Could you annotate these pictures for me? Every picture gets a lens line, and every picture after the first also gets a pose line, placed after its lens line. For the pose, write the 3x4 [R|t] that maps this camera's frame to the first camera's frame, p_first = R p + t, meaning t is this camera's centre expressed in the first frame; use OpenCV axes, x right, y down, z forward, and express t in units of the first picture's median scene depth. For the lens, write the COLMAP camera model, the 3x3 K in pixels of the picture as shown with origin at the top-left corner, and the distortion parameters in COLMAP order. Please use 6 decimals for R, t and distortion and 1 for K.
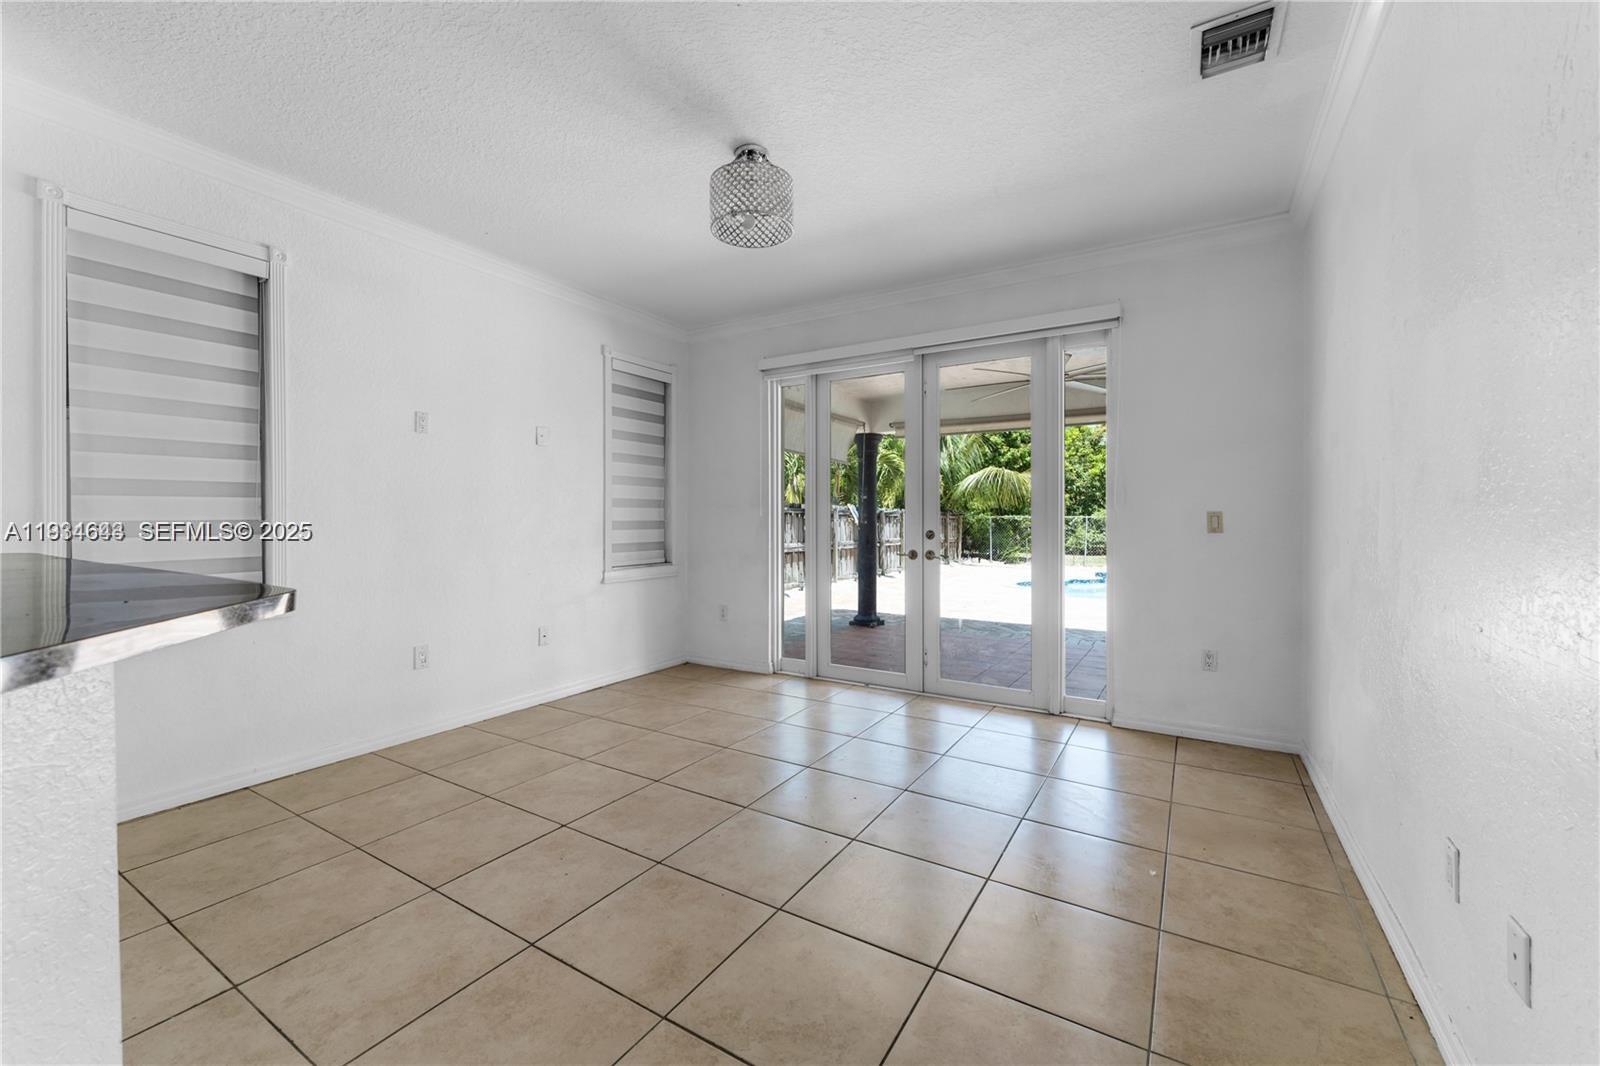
lens RADIAL K [[639.8, 0, 795.4], [0, 639.8, 525.3], [0, 0, 1]] dist [0.000182, 0.000264]
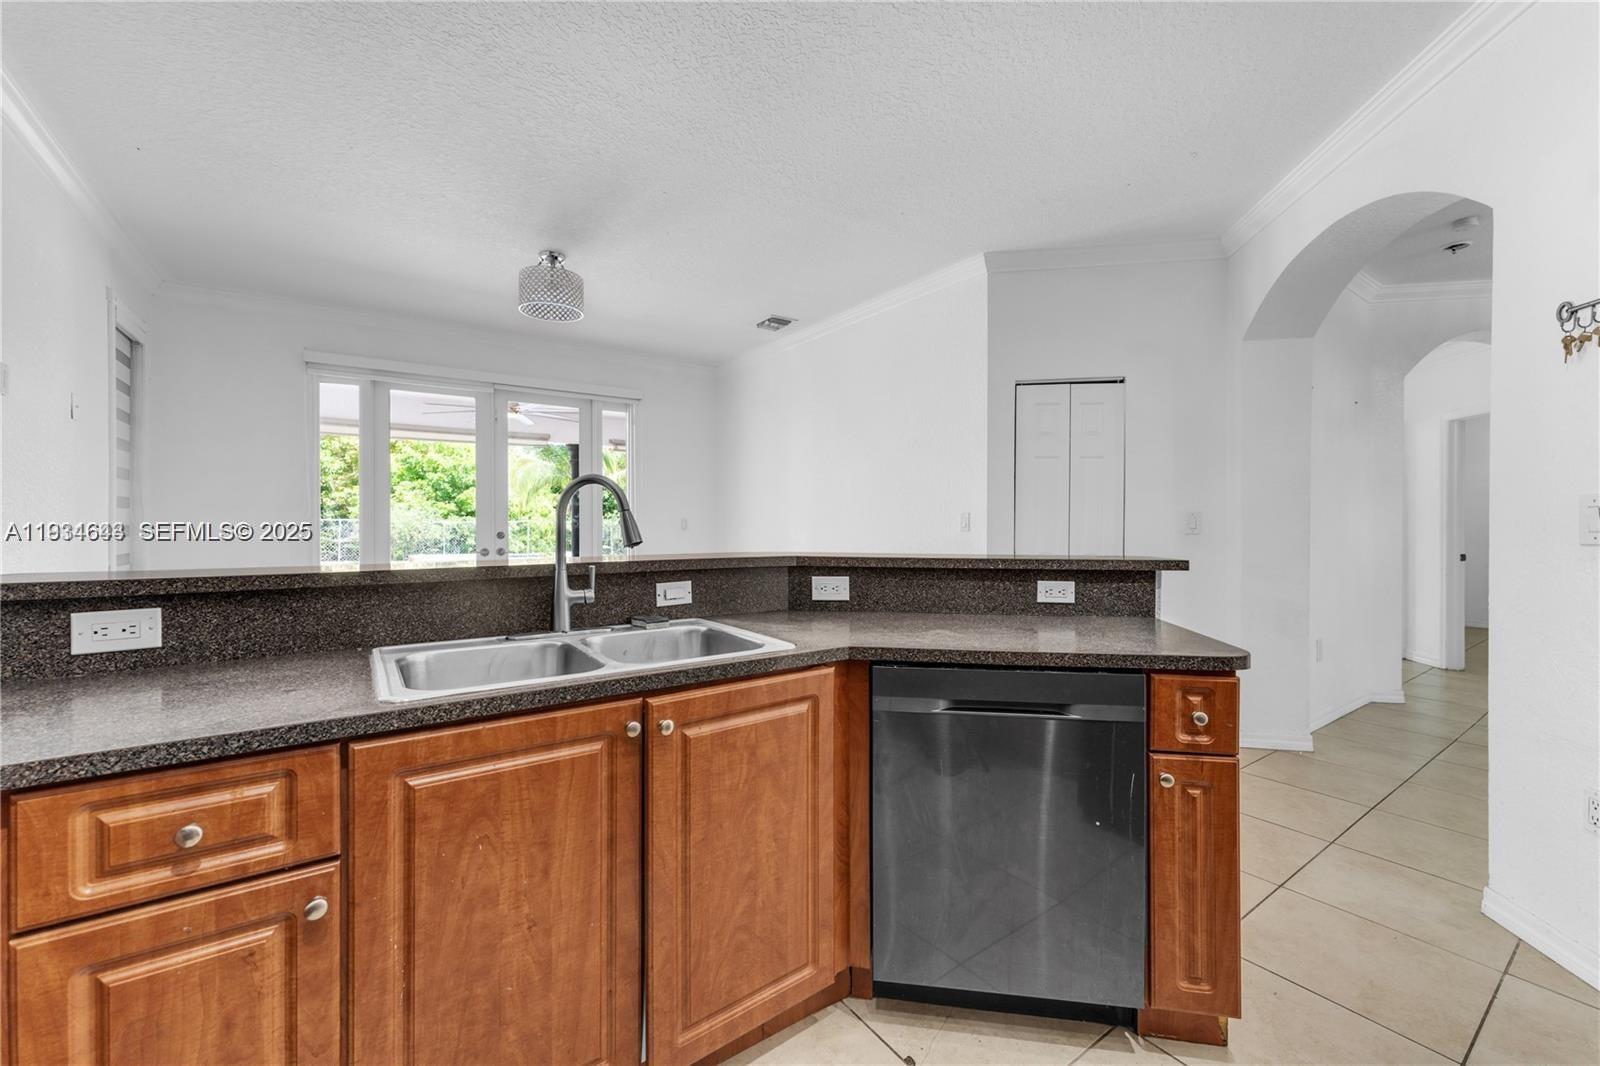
lens RADIAL K [[639.8, 0, 793.6], [0, 639.8, 525.0], [0, 0, 1]] dist [0.000182, 0.000264]
pose [[0.391301, -0.003379, 0.920256, -0.710217], [0.008348, 0.999965, 0.000122, -0.000421], [-0.920225, 0.007635, 0.391316, -0.010214]]
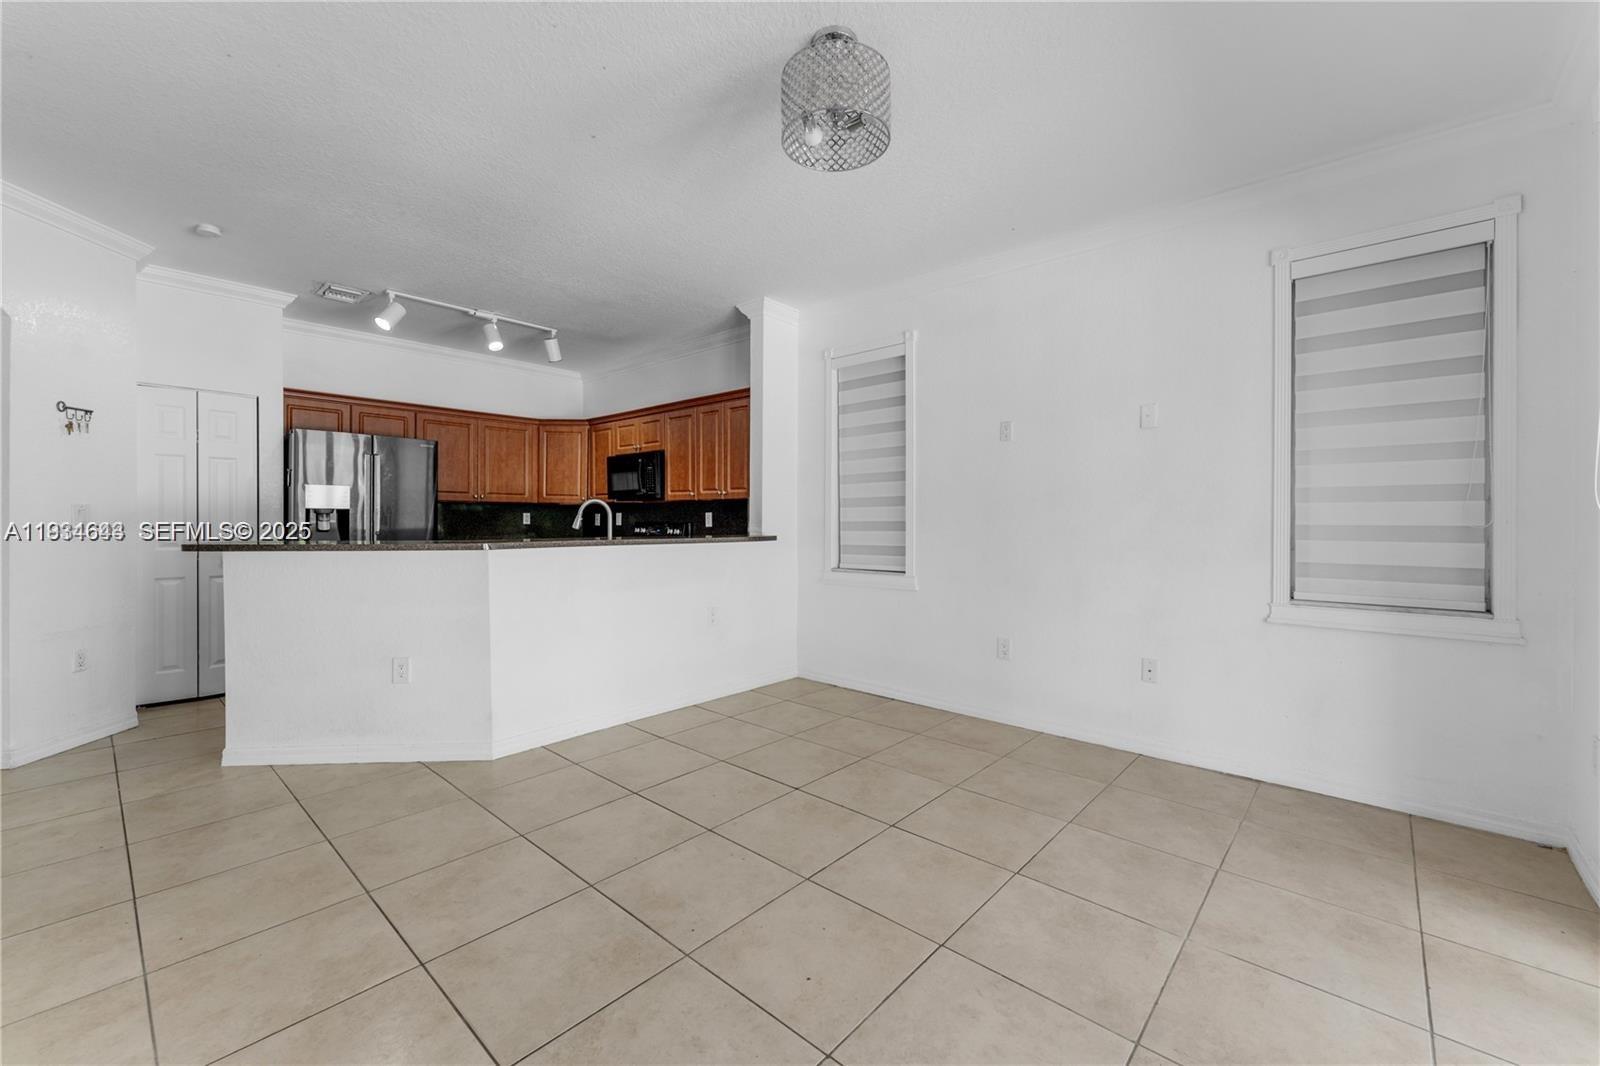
lens RADIAL K [[639.8, 0, 799.5], [0, 639.8, 521.1], [0, 0, 1]] dist [0.000182, 0.000264]
pose [[-0.166195, -0.002651, -0.986089, 0.430828], [-0.015203, 0.999884, -0.000126, -0.003135], [0.985976, 0.014970, -0.166216, 0.673159]]
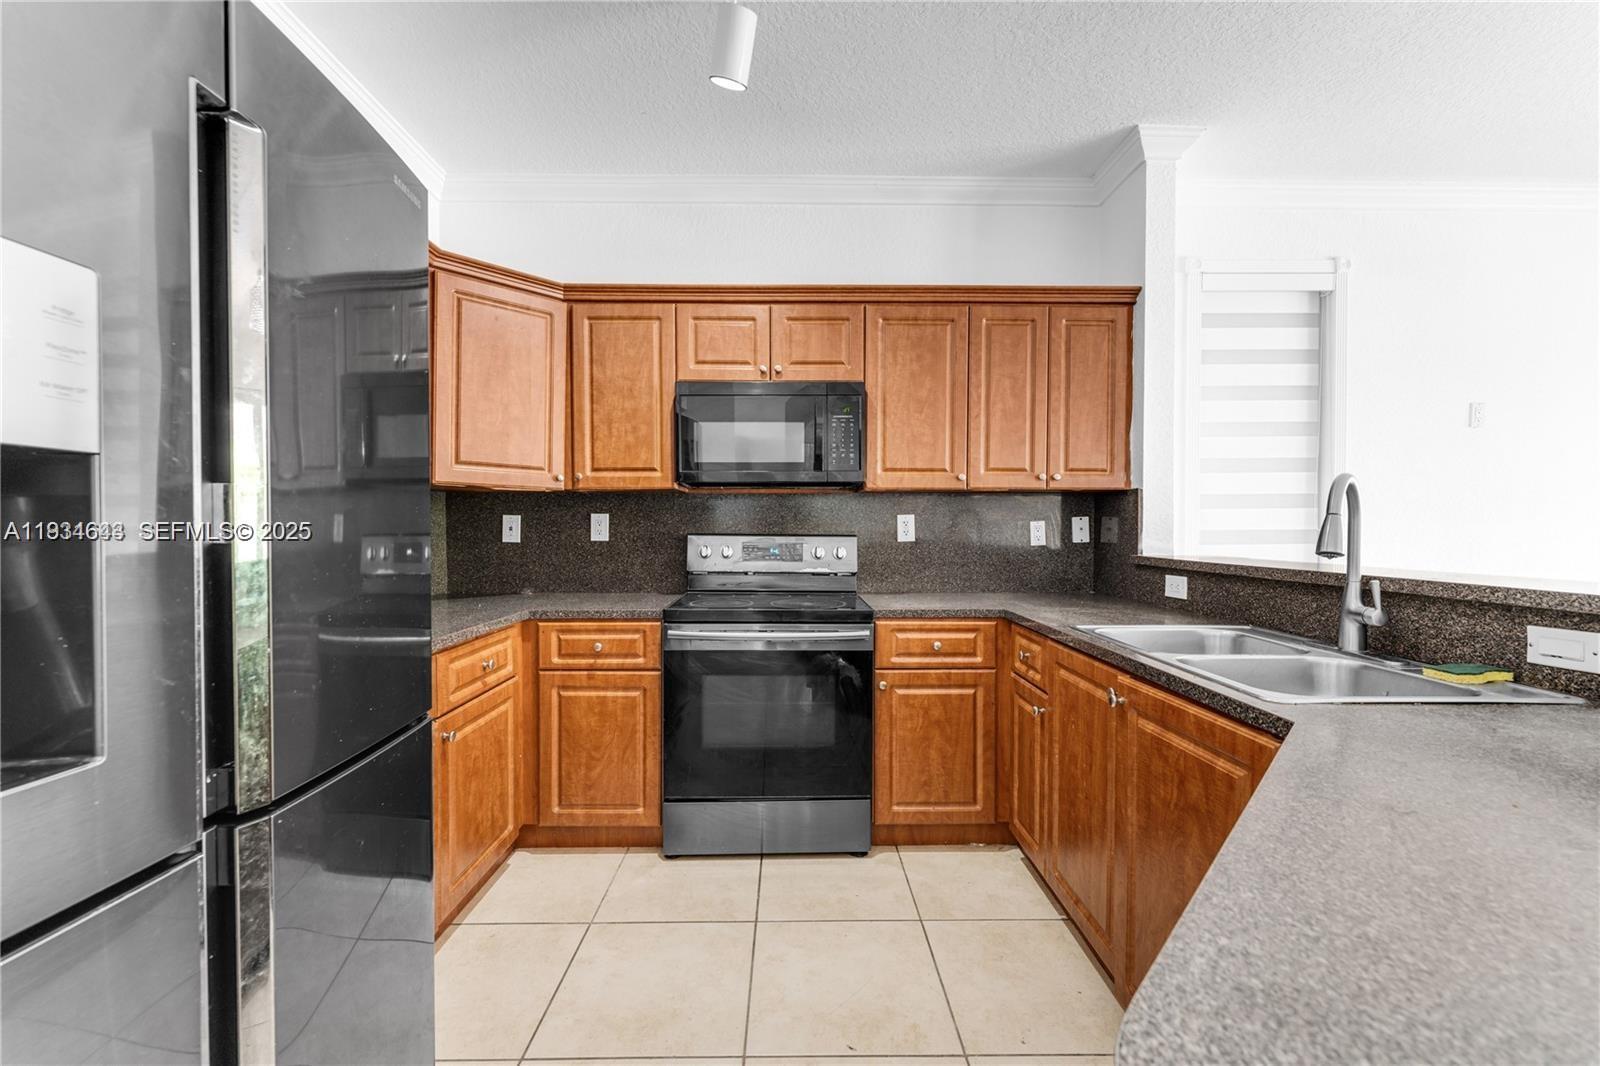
lens RADIAL K [[639.8, 0, 801.4], [0, 639.8, 540.7], [0, 0, 1]] dist [0.000182, 0.000264]
pose [[0.543817, 0.017685, -0.839017, -0.282493], [-0.008156, 0.999842, 0.015789, 0.000312], [0.839164, -0.001743, 0.543876, -0.167903]]
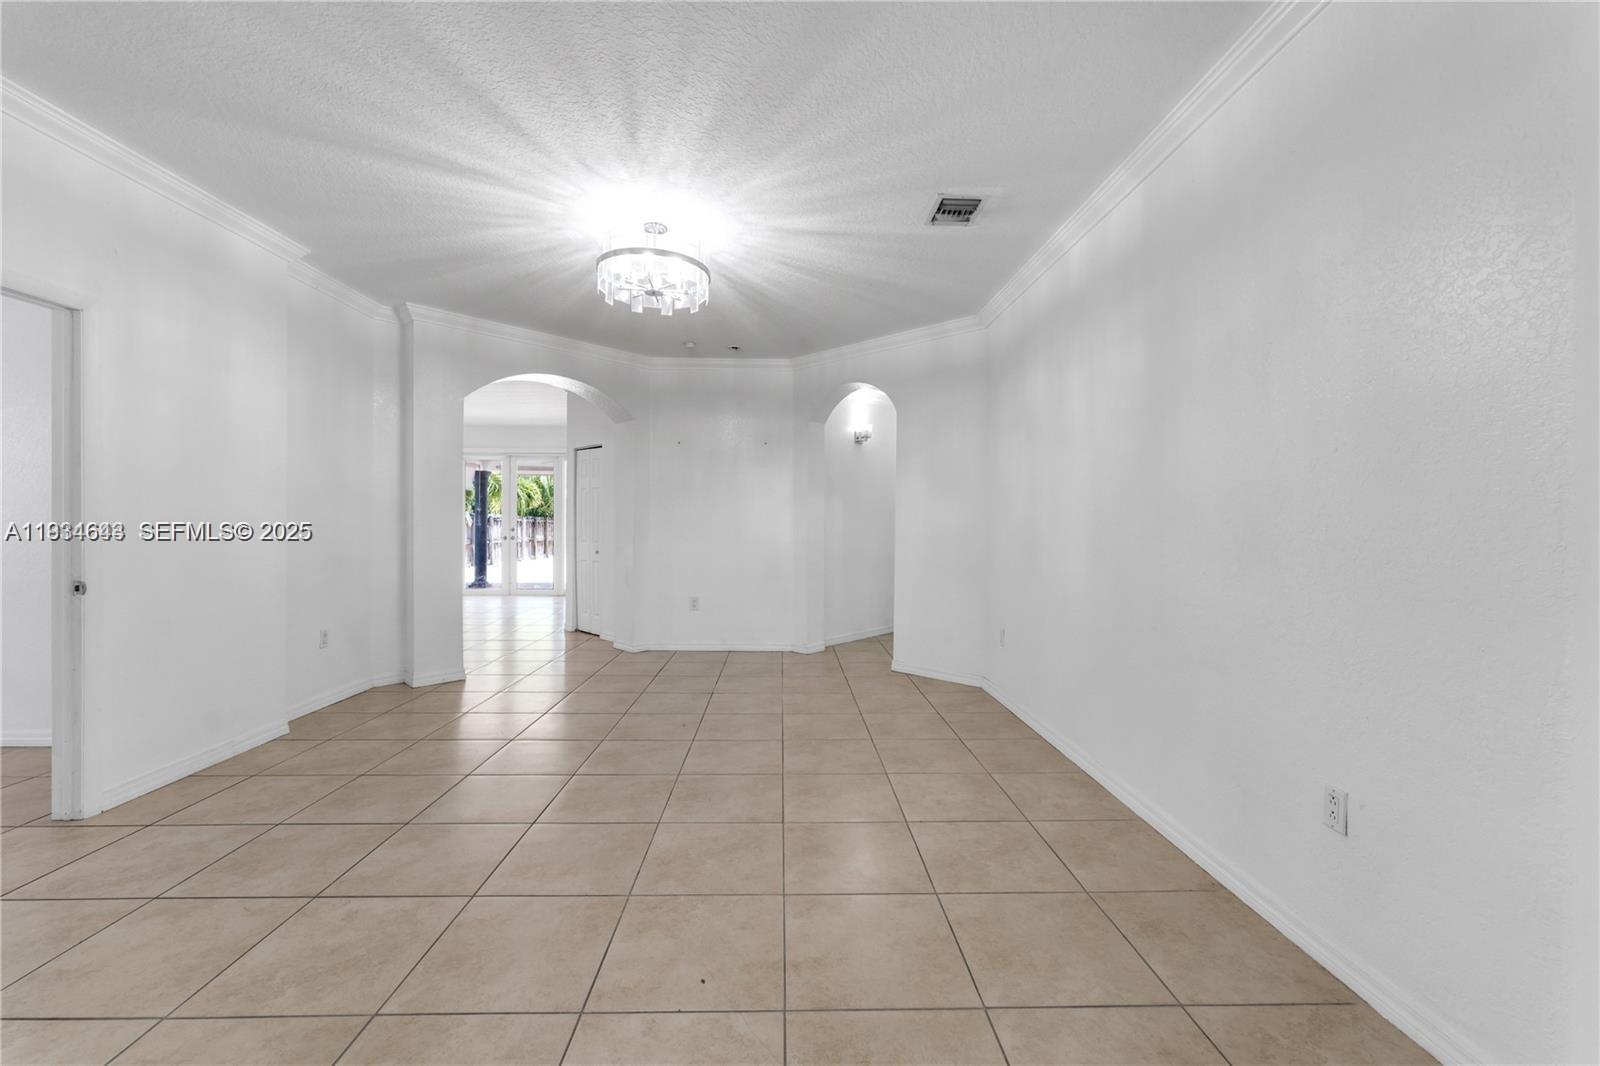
lens RADIAL K [[639.8, 0, 803.5], [0, 639.8, 527.3], [0, 0, 1]] dist [0.000182, 0.000264]
pose [[0.831624, 0.004429, 0.555322, -0.218352], [-0.002946, 0.999989, -0.003564, 0.011408], [-0.555332, 0.001327, 0.831628, -1.619680]]
